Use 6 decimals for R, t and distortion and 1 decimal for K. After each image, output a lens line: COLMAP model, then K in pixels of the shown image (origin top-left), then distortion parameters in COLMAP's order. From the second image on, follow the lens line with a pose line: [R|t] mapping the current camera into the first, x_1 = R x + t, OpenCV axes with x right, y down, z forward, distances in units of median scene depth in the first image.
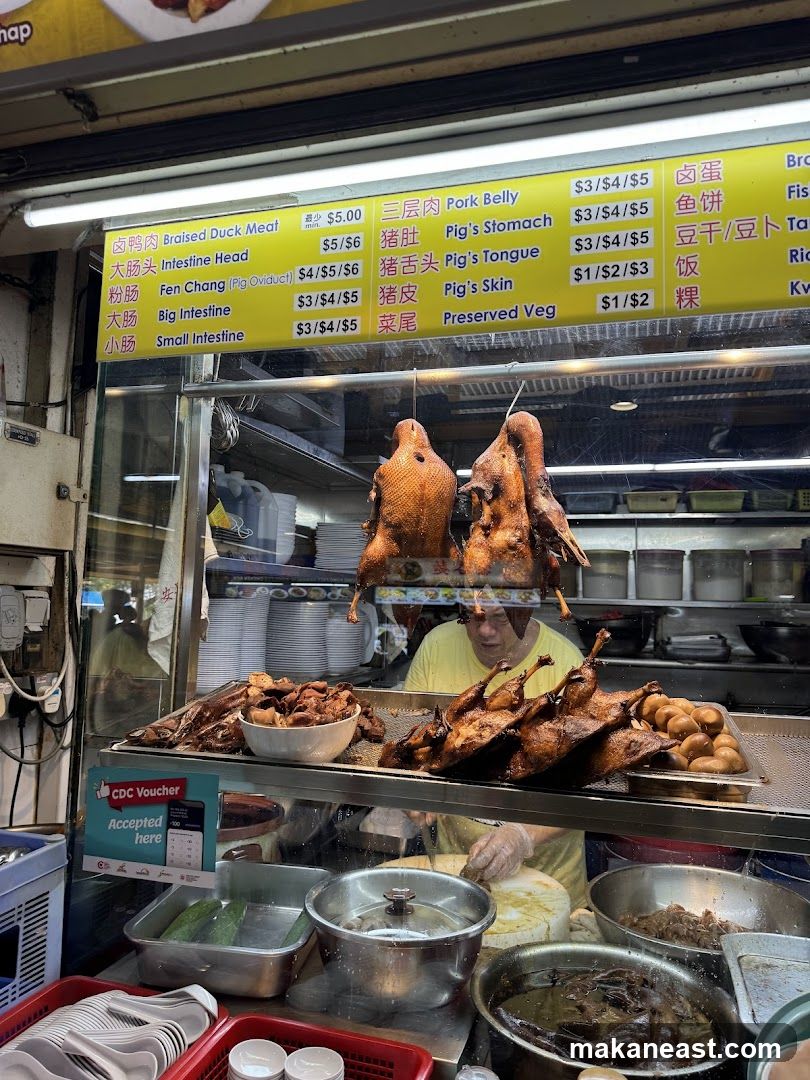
lens RADIAL K [[769.8, 0, 408.9], [0, 769.8, 533.6], [0, 0, 1]] dist [0.073753, -0.078421]
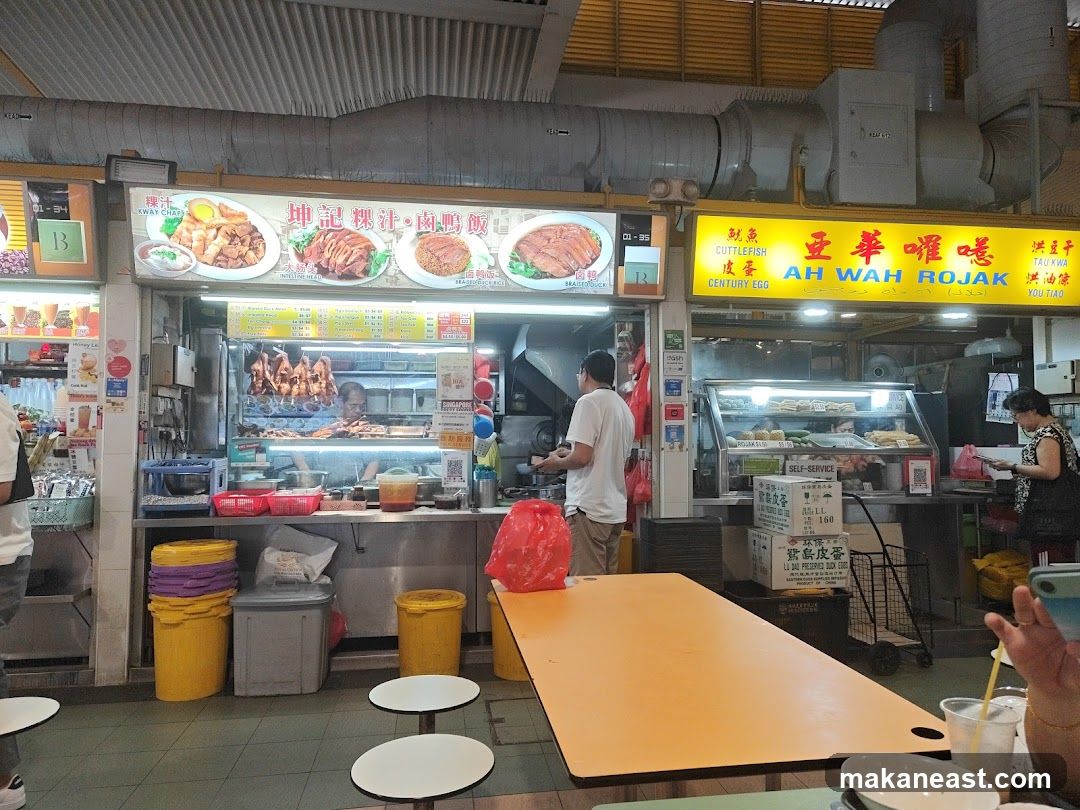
lens RADIAL K [[727.6, 0, 541.7], [0, 727.6, 414.1], [0, 0, 1]] dist [0.027189, 0.012698]
pose [[0.905584, -0.009138, 0.424068, -0.568822], [-0.013753, 0.998610, 0.050889, -0.055539], [-0.423944, -0.051916, 0.904199, -3.135895]]
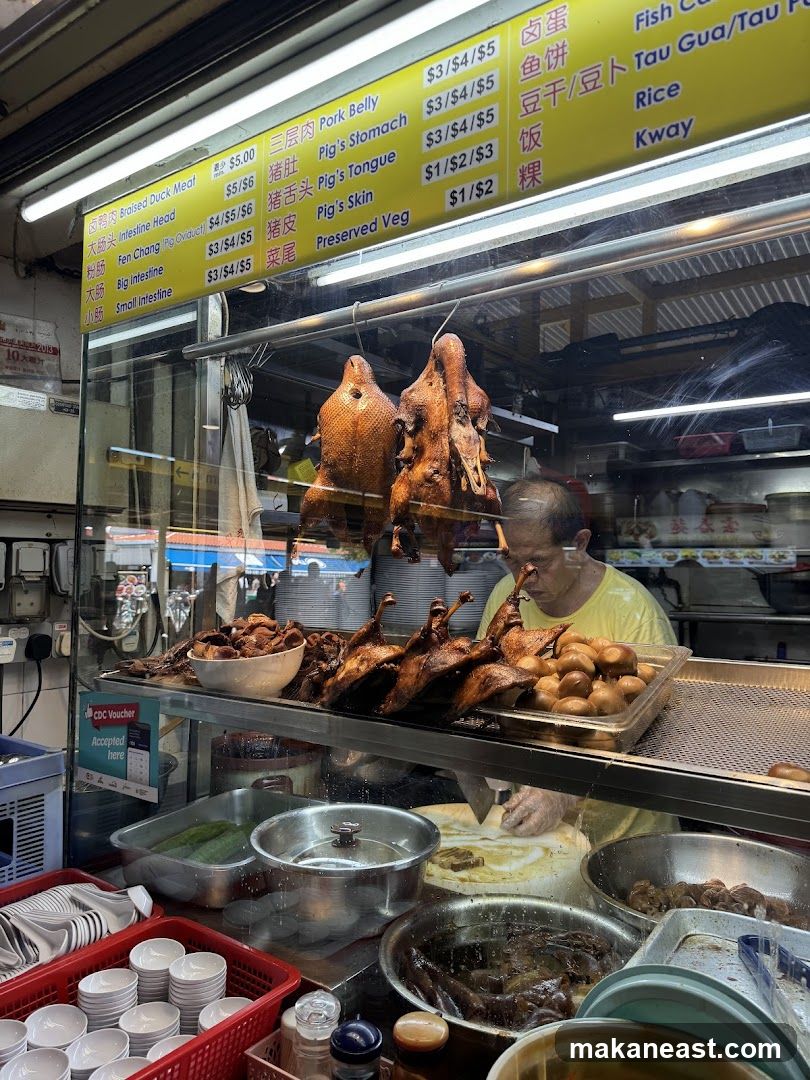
lens RADIAL K [[769.8, 0, 400.4], [0, 769.8, 532.2], [0, 0, 1]] dist [0.073753, -0.078421]
pose [[0.940513, -0.033470, -0.338104, 0.433231], [0.046978, 0.998388, 0.031846, 0.052972], [0.336493, -0.045835, 0.940570, 0.095627]]
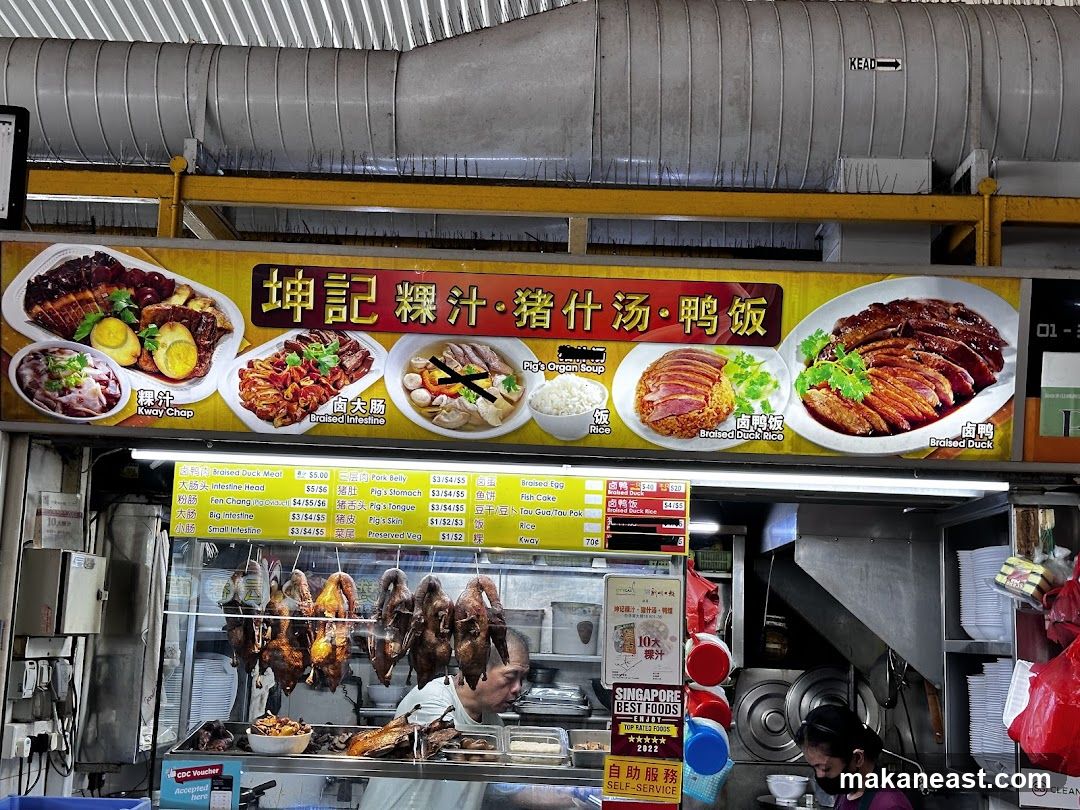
lens RADIAL K [[1517.2, 0, 544.7], [0, 1517.2, 408.6], [0, 0, 1]] dist [0.135329, 0.000000]
pose [[0.963707, 0.051567, 0.261935, -0.549251], [-0.039065, 0.997845, -0.052718, -0.392263], [-0.264089, 0.040573, 0.963645, -2.880015]]
